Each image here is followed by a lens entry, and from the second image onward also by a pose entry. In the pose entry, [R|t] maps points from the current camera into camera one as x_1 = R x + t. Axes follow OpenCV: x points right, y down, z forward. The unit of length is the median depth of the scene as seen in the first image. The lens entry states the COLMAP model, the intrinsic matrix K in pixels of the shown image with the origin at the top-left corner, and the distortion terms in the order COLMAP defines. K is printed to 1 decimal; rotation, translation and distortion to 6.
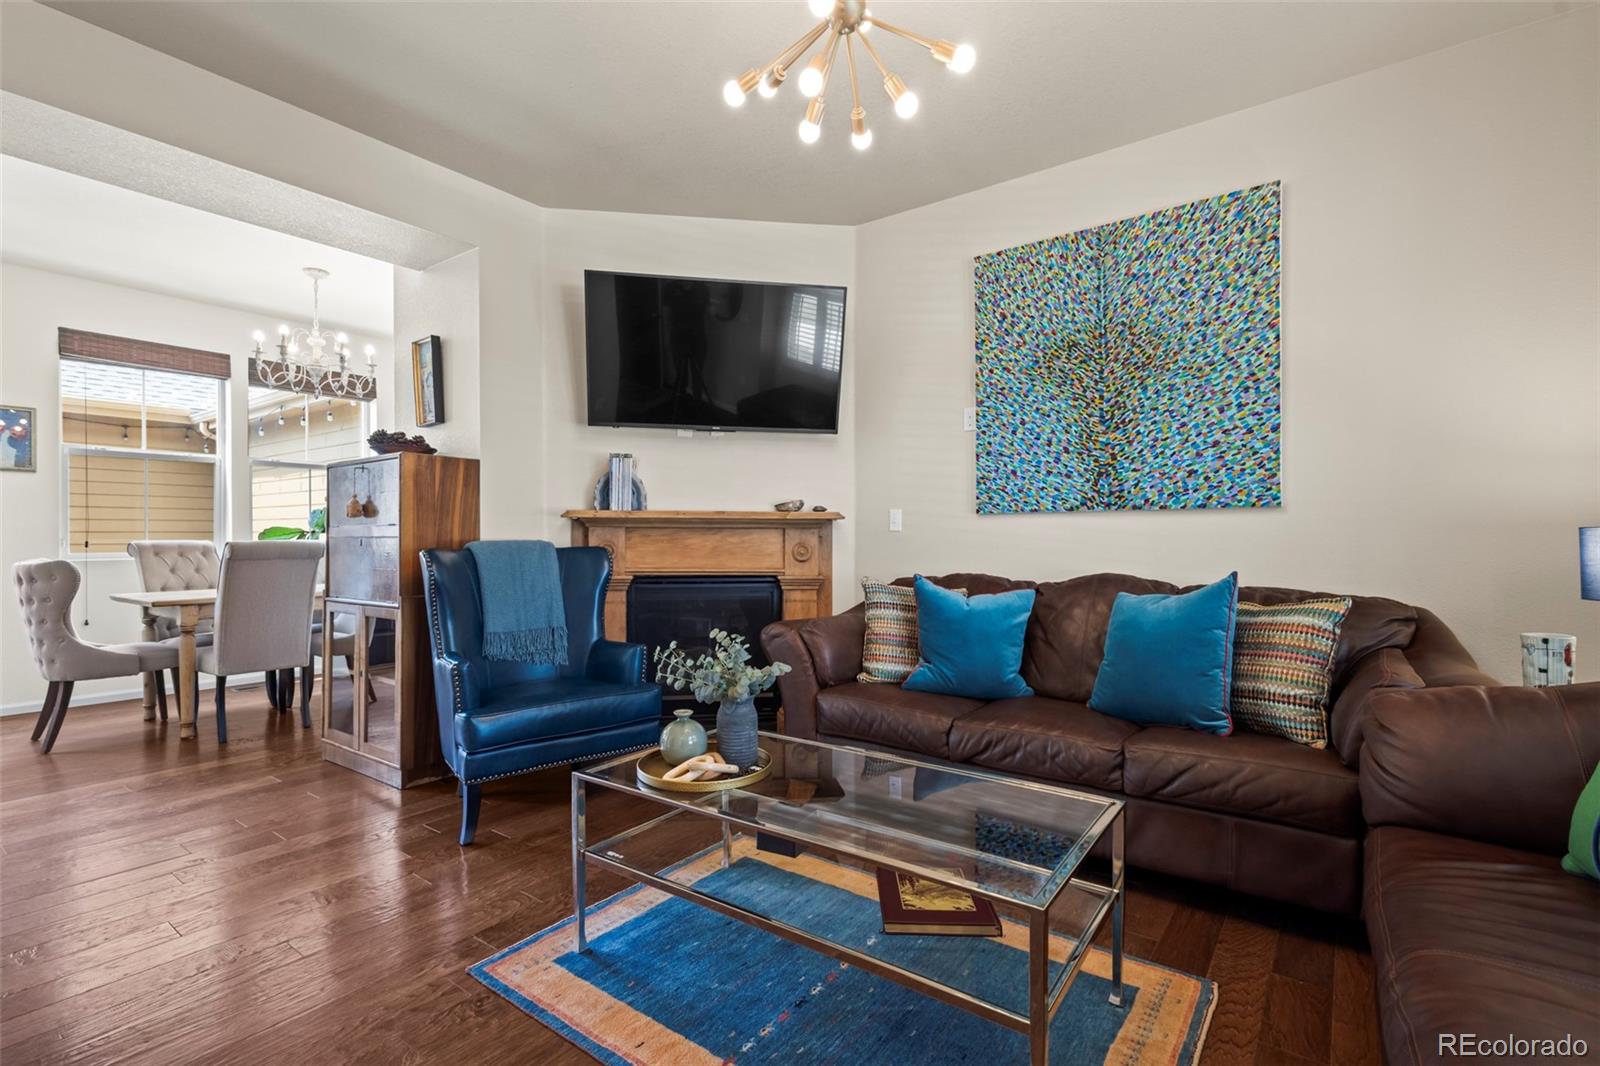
lens RADIAL K [[738.2, 0, 799.8], [0, 738.2, 532.0], [0, 0, 1]] dist [0.004294, -0.000095]
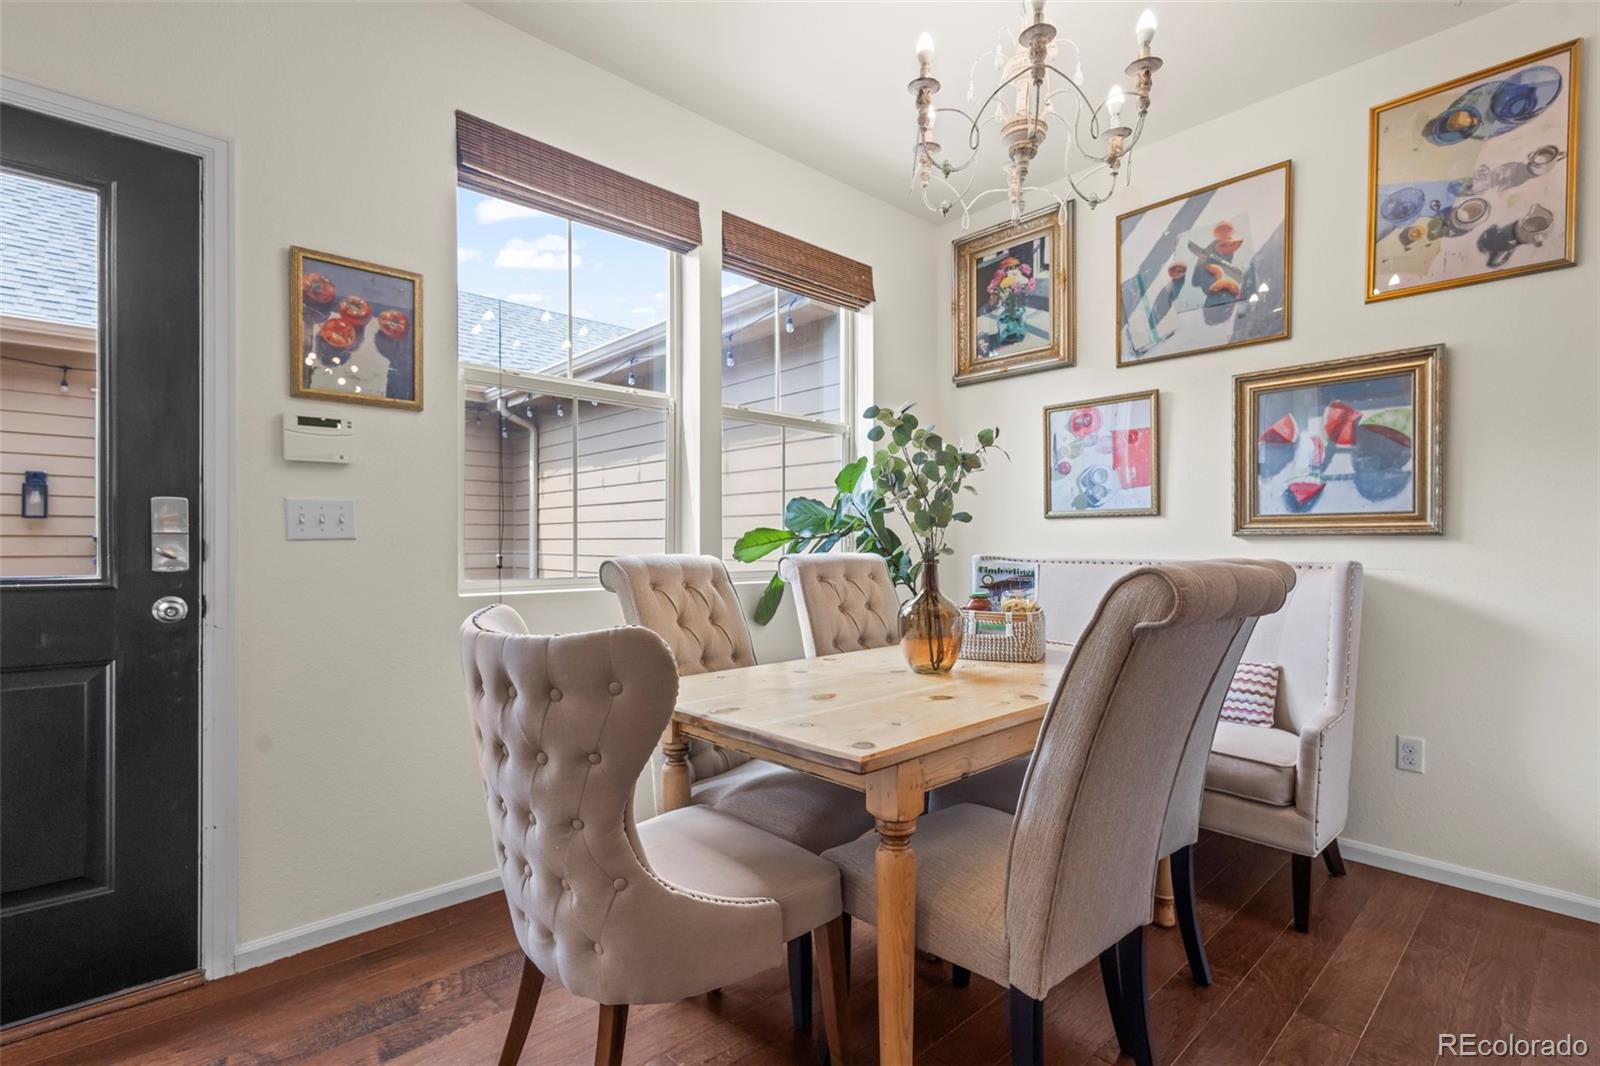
lens RADIAL K [[738.2, 0, 800.4], [0, 738.2, 542.9], [0, 0, 1]] dist [0.004294, -0.000095]
pose [[0.983434, 0.002522, -0.181248, -0.609473], [-0.002086, 0.999994, 0.002591, 0.001908], [0.181253, -0.002170, 0.983434, 0.499723]]
